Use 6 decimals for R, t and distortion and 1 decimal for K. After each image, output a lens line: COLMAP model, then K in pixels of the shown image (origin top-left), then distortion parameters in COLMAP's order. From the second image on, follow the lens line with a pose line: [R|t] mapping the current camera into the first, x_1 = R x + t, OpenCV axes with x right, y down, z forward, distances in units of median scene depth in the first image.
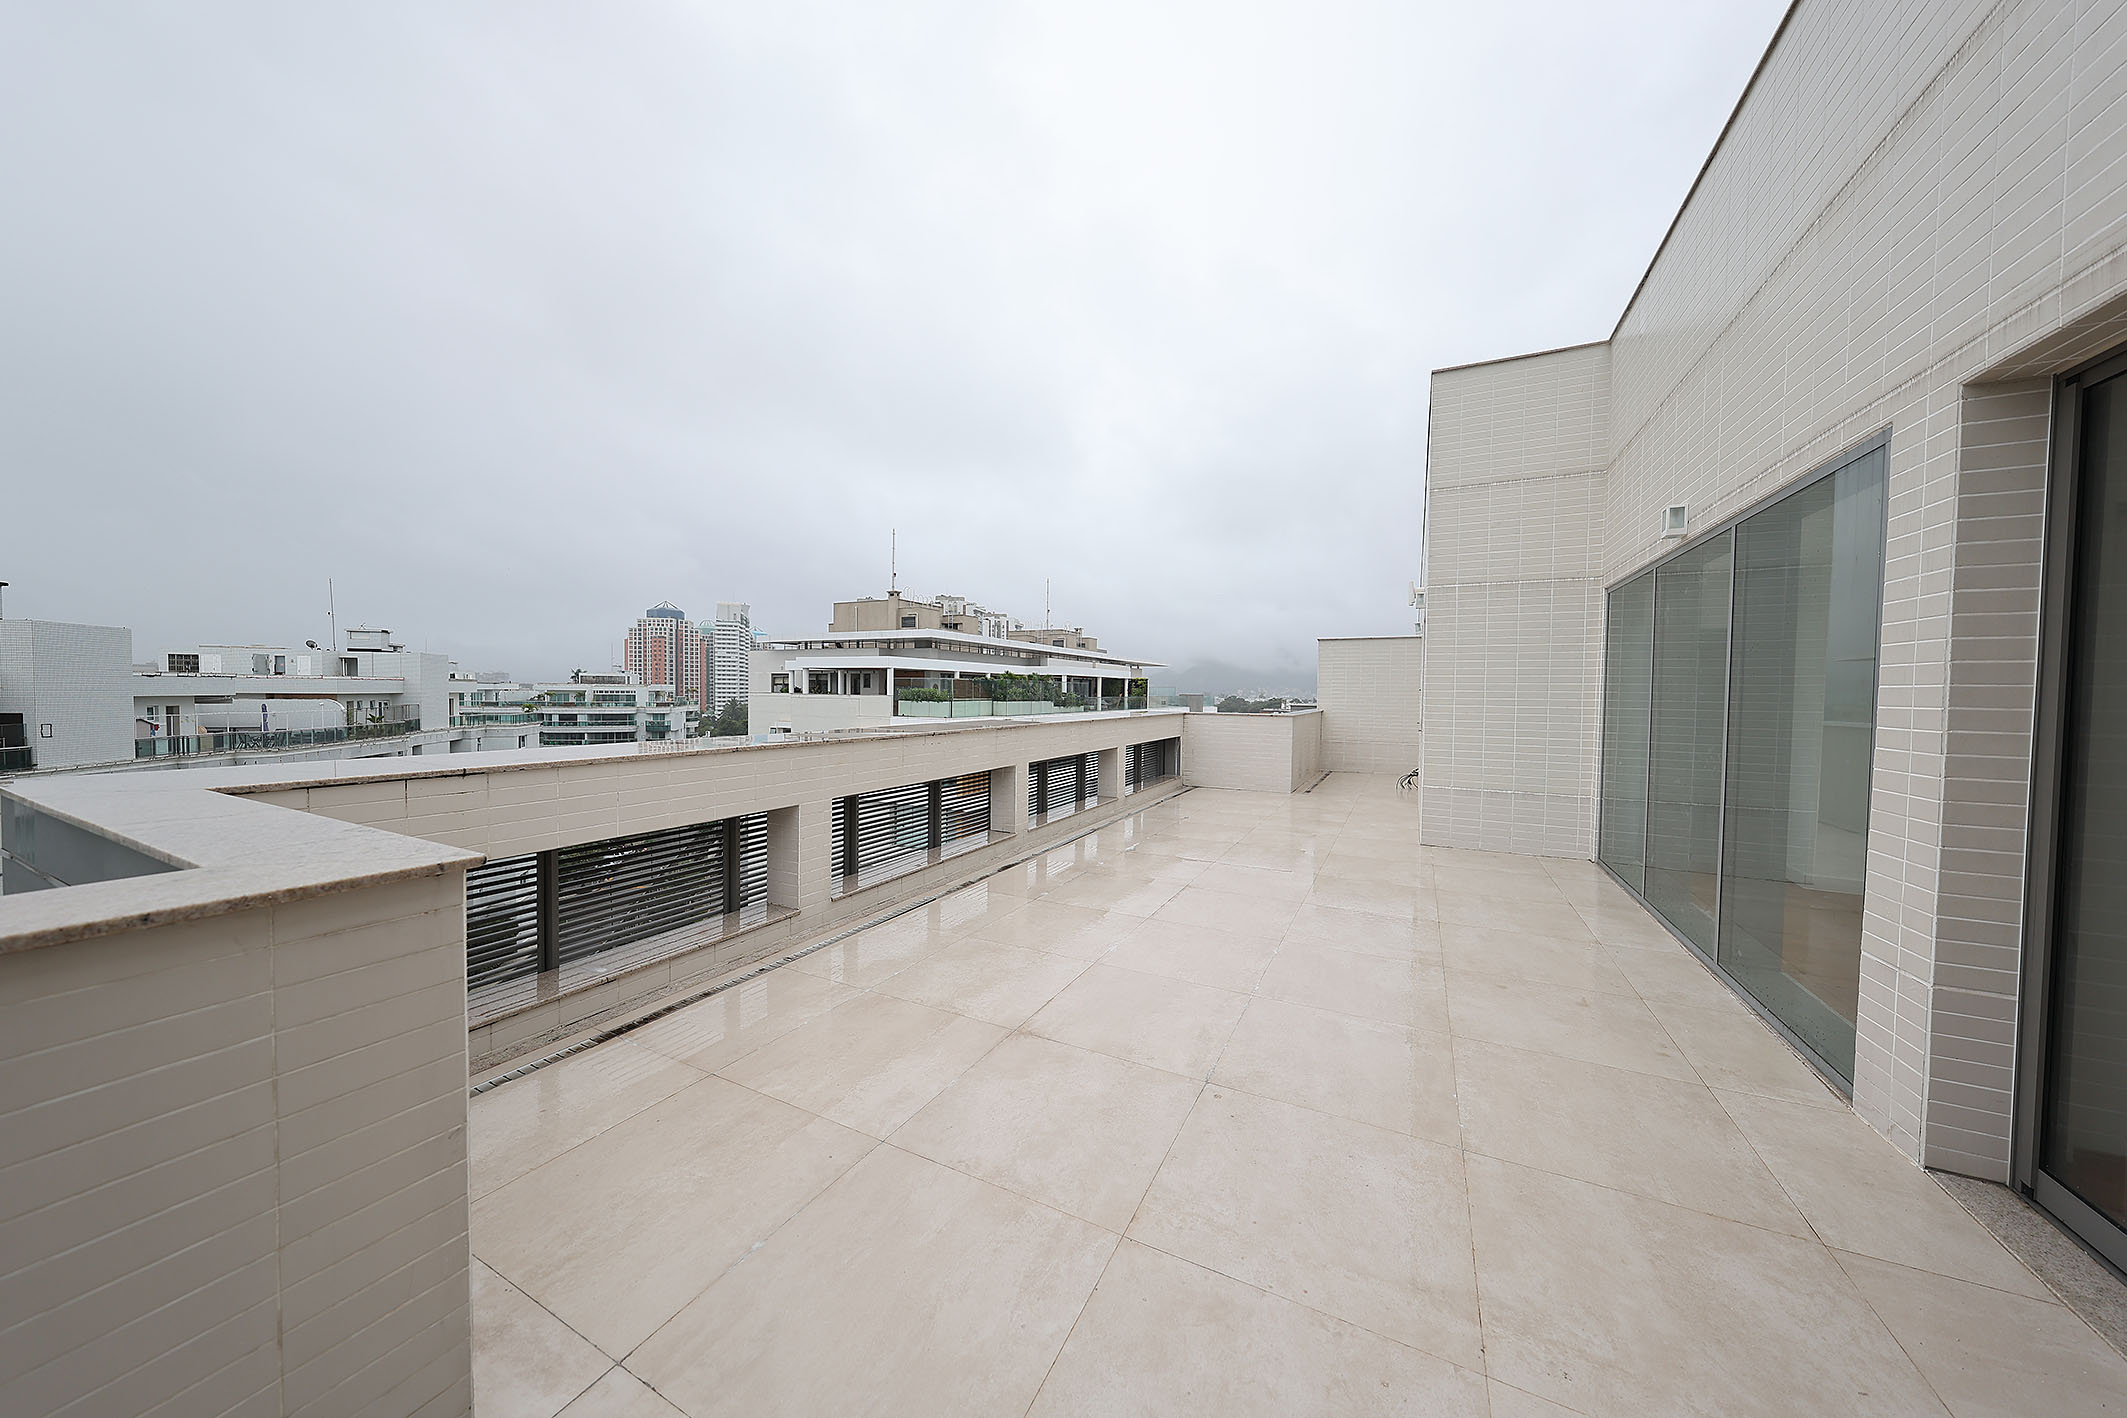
lens RADIAL K [[697.4, 0, 1059.8], [0, 697.4, 708.4], [0, 0, 1]] dist [0.000836, 0.000036]
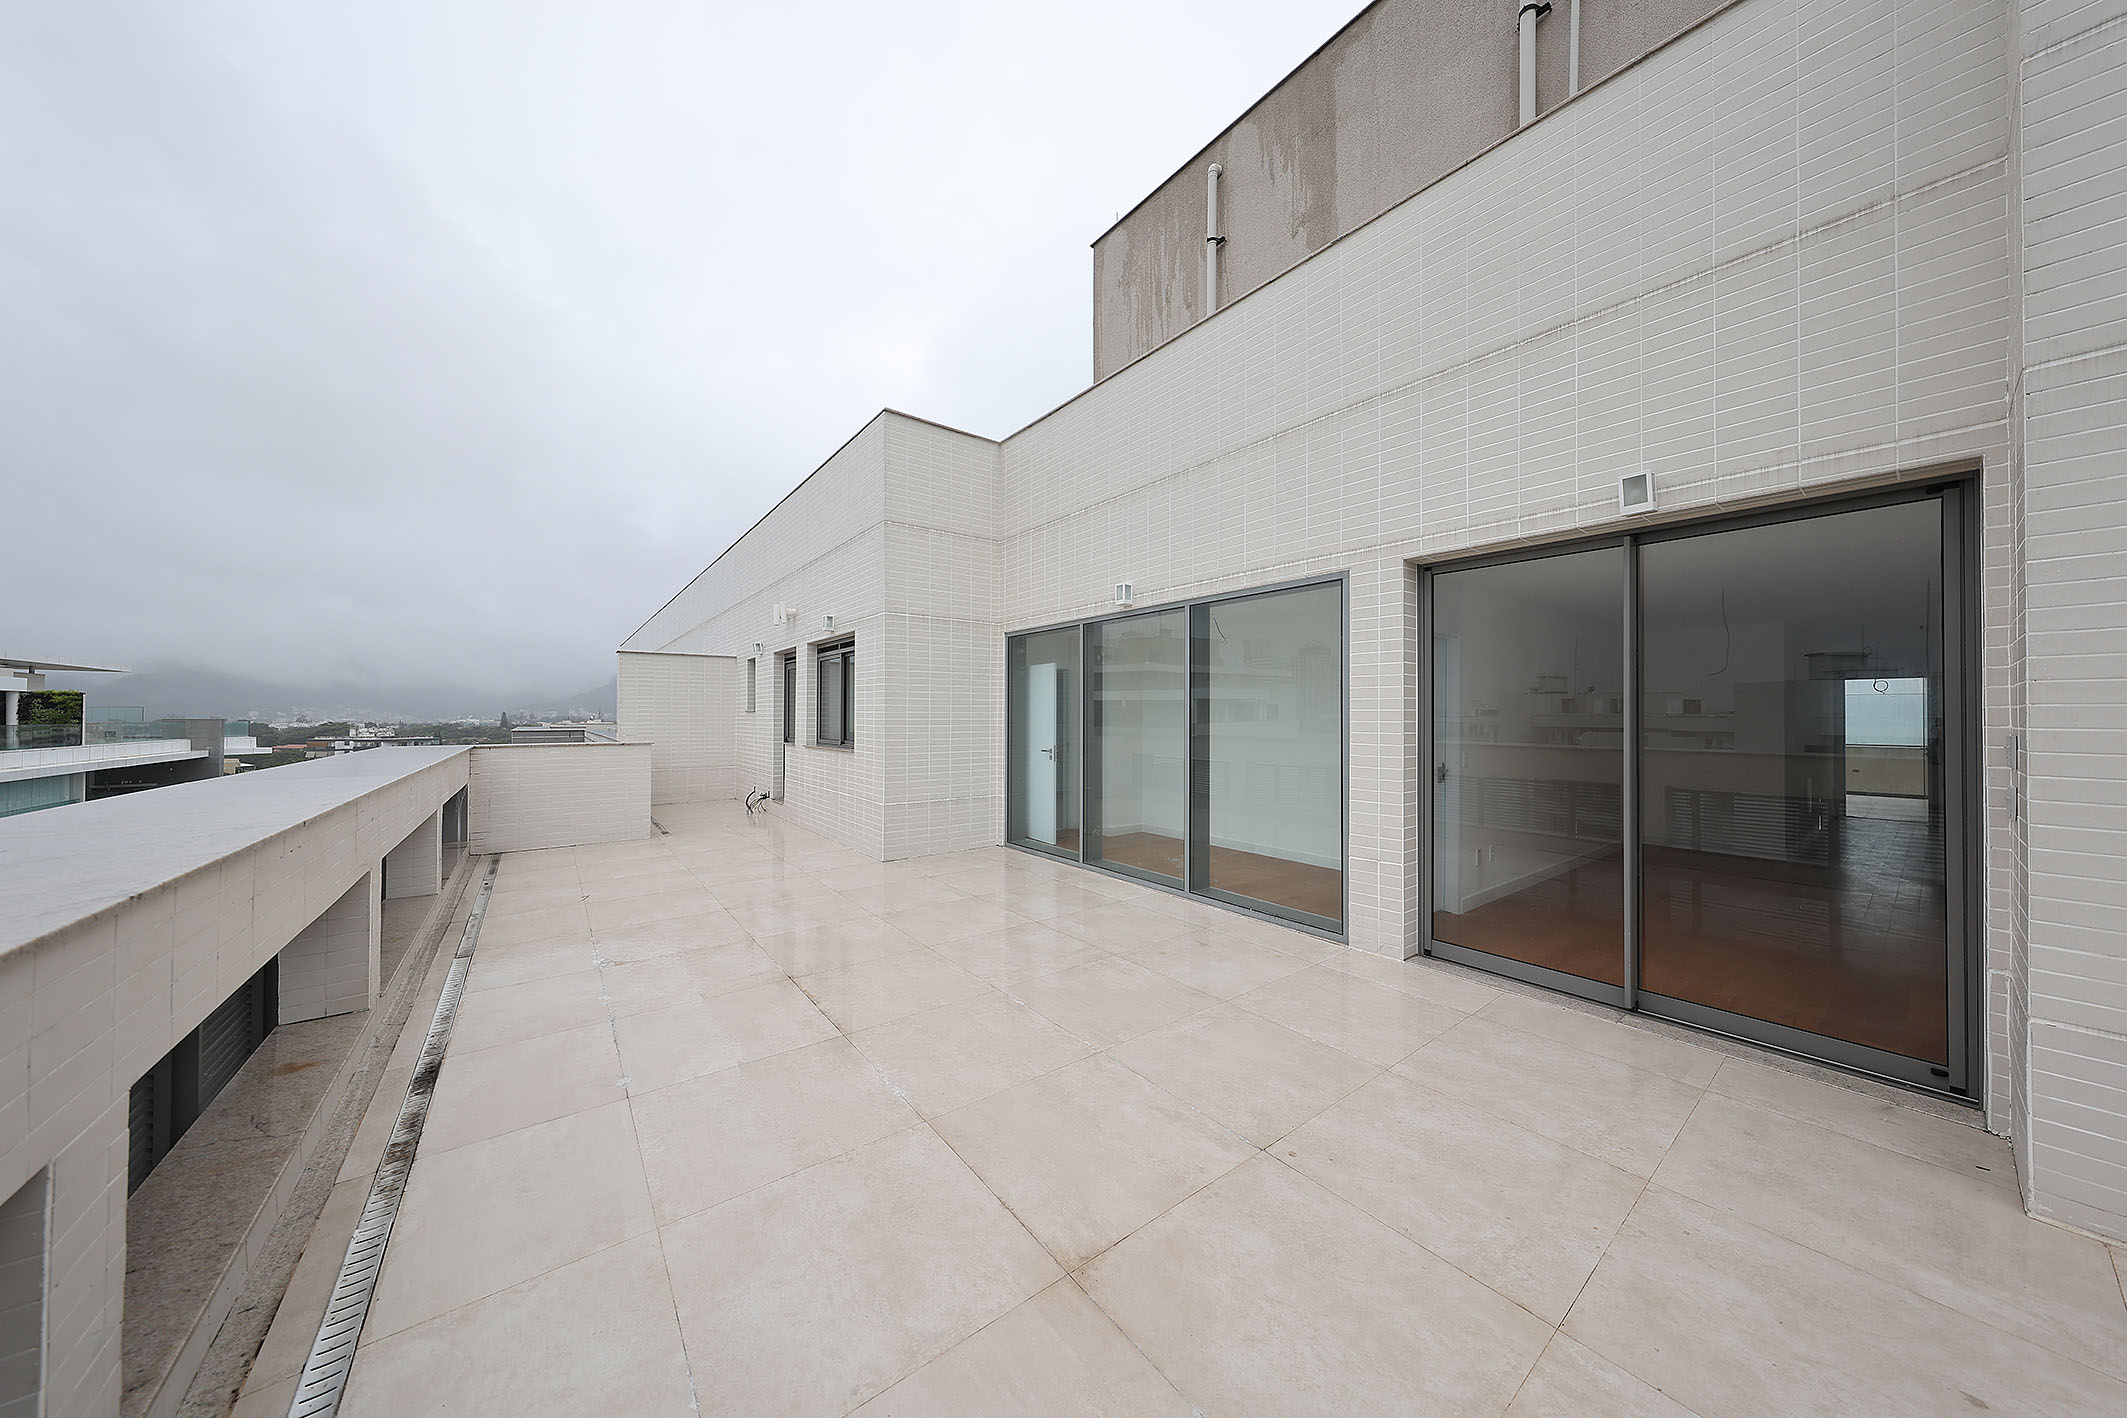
lens RADIAL K [[676.2, 0, 1063.5], [0, 676.2, 708.4], [0, 0, 1]] dist [0.004234, -0.000007]
pose [[0.426143, -0.001341, 0.904655, -0.458800], [0.026925, 0.999575, -0.011202, -0.021705], [-0.904255, 0.029132, 0.425997, 0.559920]]
